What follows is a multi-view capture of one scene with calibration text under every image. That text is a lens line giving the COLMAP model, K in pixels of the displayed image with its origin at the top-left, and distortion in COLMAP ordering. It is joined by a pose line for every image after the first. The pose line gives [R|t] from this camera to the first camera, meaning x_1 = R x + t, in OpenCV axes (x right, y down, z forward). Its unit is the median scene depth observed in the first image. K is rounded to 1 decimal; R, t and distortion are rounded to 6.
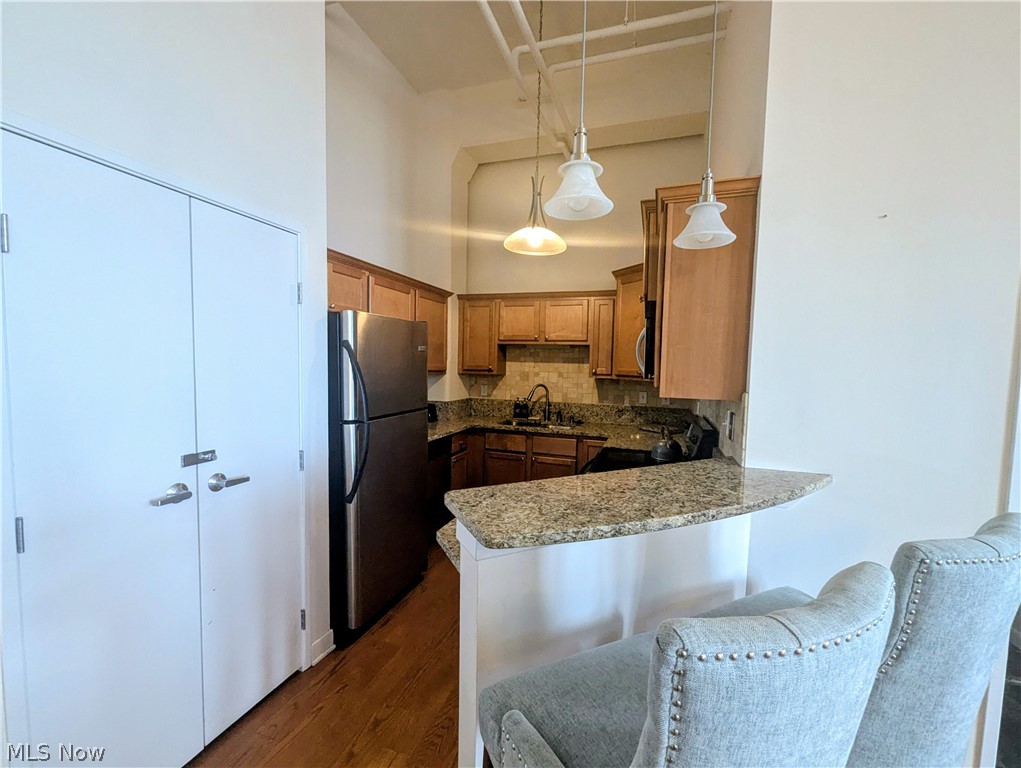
lens RADIAL K [[425.7, 0, 514.6], [0, 425.7, 389.6], [0, 0, 1]] dist [0.000241, 0.000013]
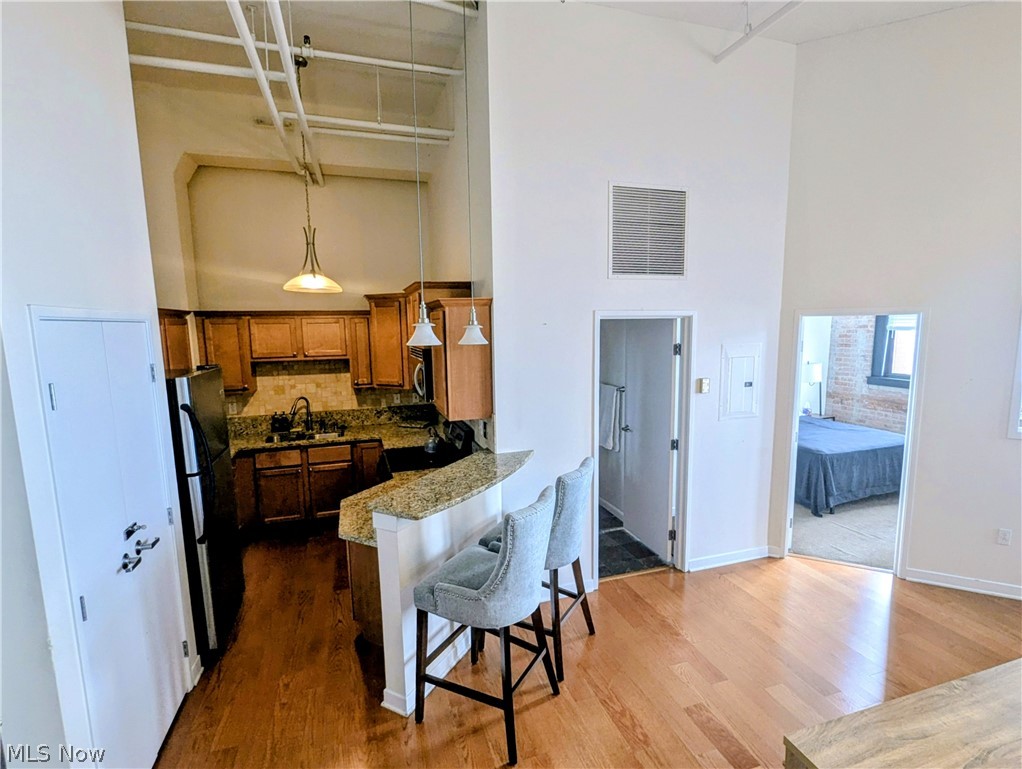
lens RADIAL K [[494.3, 0, 515.6], [0, 494.3, 391.6], [0, 0, 1]] dist [0.001824, 0.000093]
pose [[0.800633, -0.115978, 0.587823, -0.247081], [0.072666, 0.992640, 0.096875, -0.113636], [-0.594732, -0.034847, 0.803168, -0.303617]]
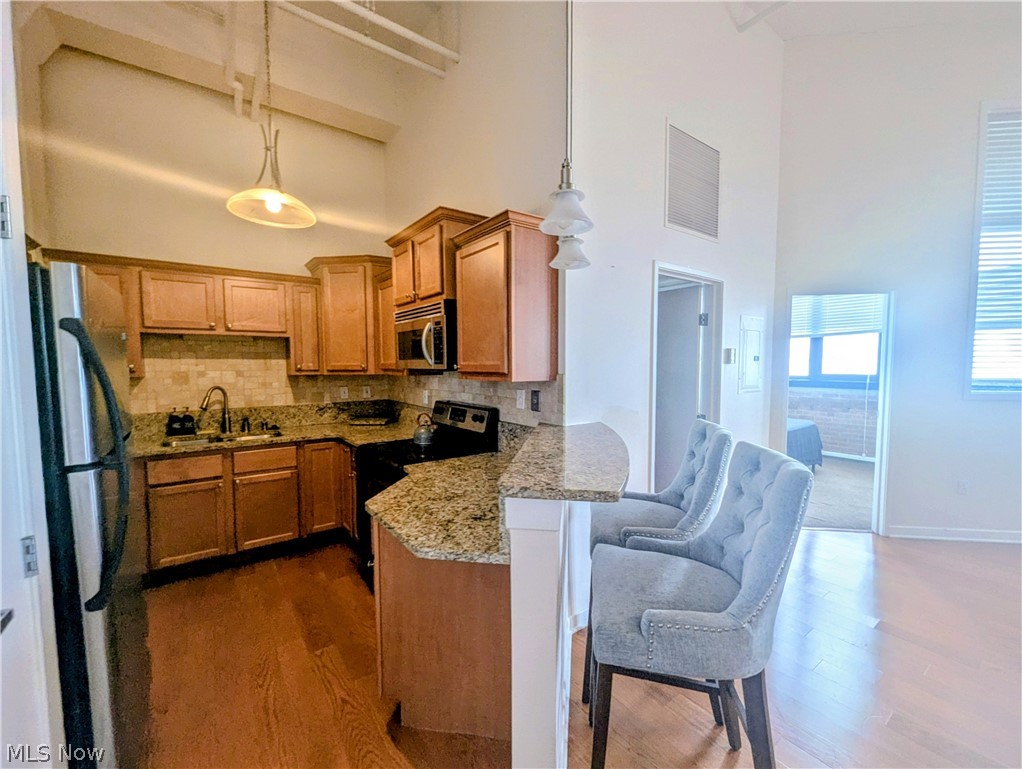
lens RADIAL K [[426.1, 0, 515.1], [0, 426.1, 390.1], [0, 0, 1]] dist [0.000241, 0.000013]
pose [[0.576351, -0.076764, 0.813589, -0.278210], [0.067712, 0.996641, 0.046068, -0.005856], [-0.814392, 0.028539, 0.579612, 0.120738]]
